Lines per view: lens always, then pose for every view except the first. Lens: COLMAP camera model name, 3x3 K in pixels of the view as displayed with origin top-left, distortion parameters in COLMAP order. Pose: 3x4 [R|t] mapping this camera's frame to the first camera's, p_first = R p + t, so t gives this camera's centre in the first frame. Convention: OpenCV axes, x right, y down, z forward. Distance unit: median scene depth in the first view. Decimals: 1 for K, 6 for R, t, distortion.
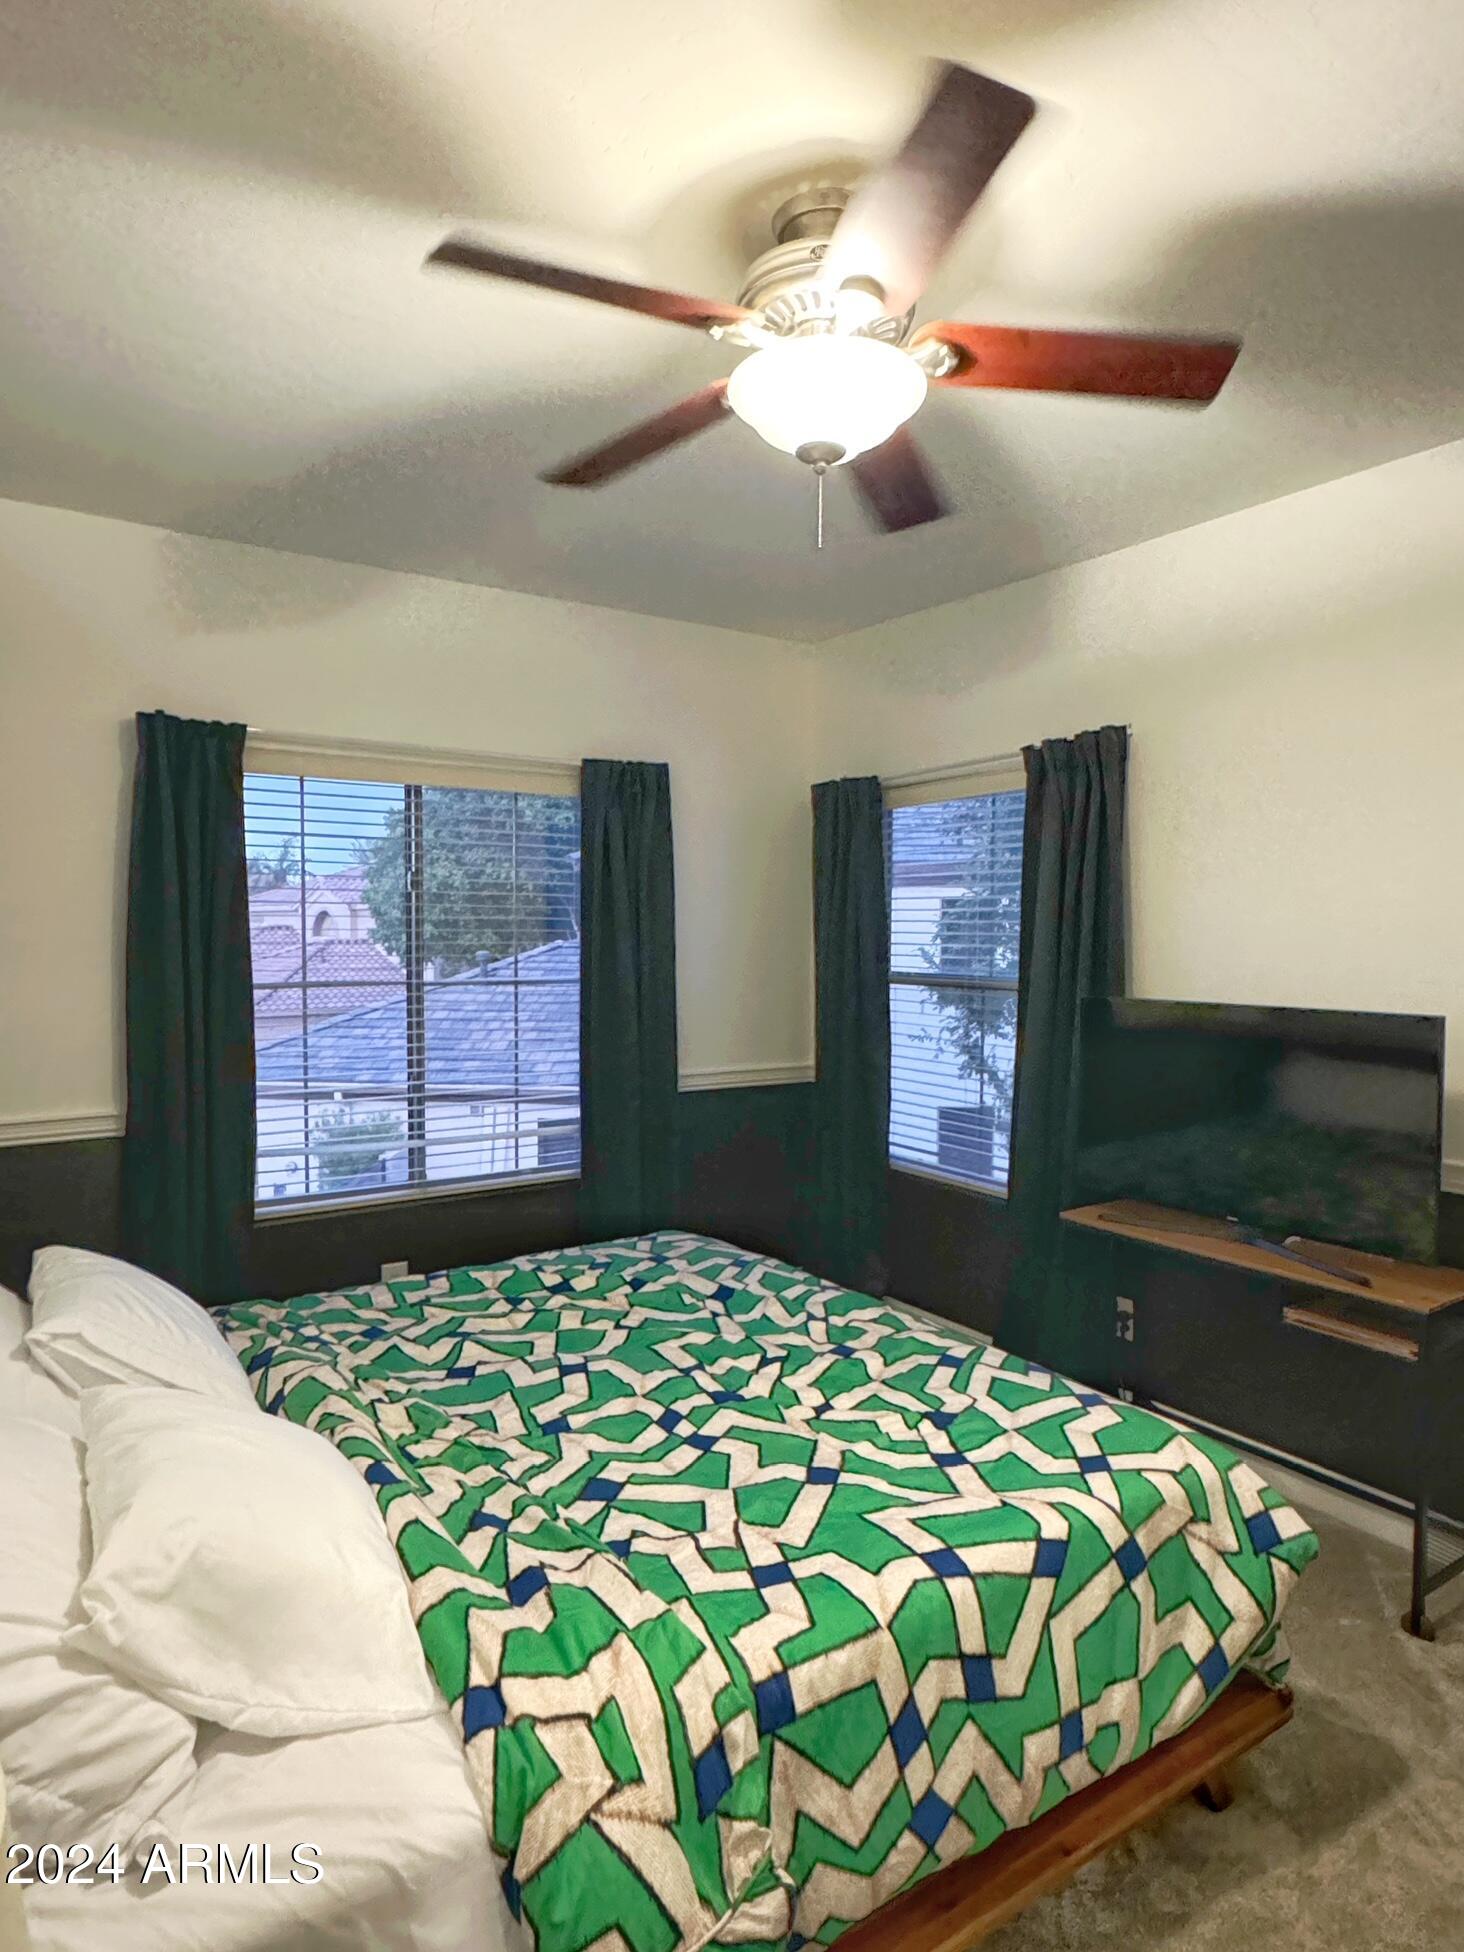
lens RADIAL K [[1137.8, 0, 741.7], [0, 1137.8, 977.3], [0, 0, 1]] dist [-0.009819, 0.001093]
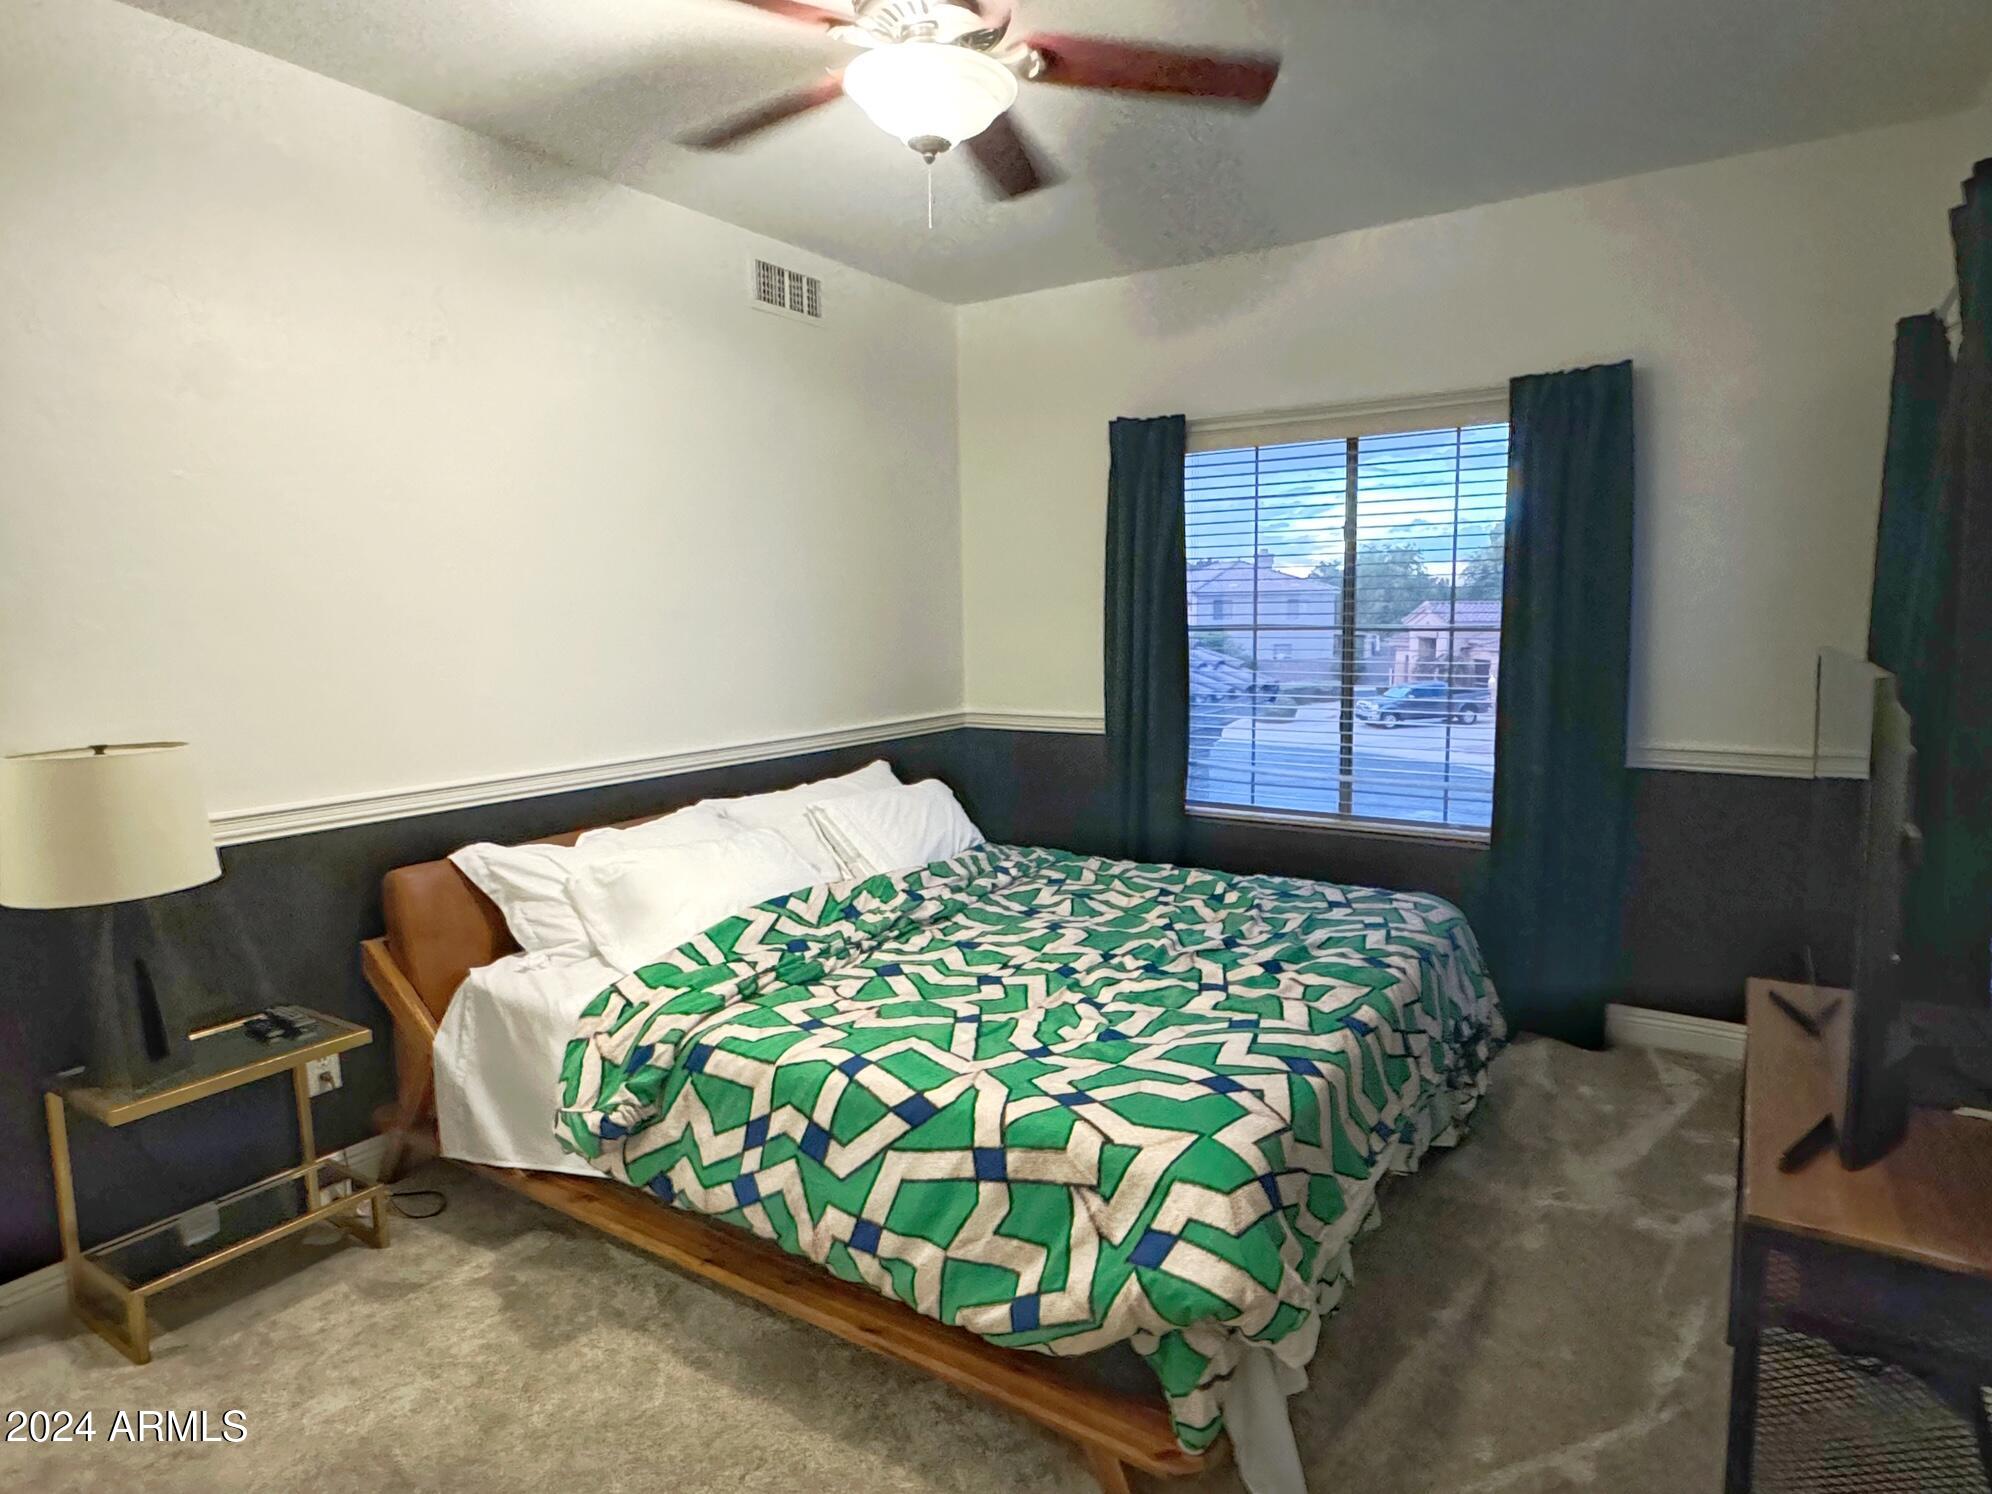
lens RADIAL K [[1161.1, 0, 1007.2], [0, 1161.1, 745.4], [0, 0, 1]] dist [-0.009819, 0.001093]
pose [[0.377917, 0.099152, -0.920515, 1.185377], [-0.019889, 0.994889, 0.098998, 0.026434], [0.925626, -0.019104, 0.377958, 0.574716]]
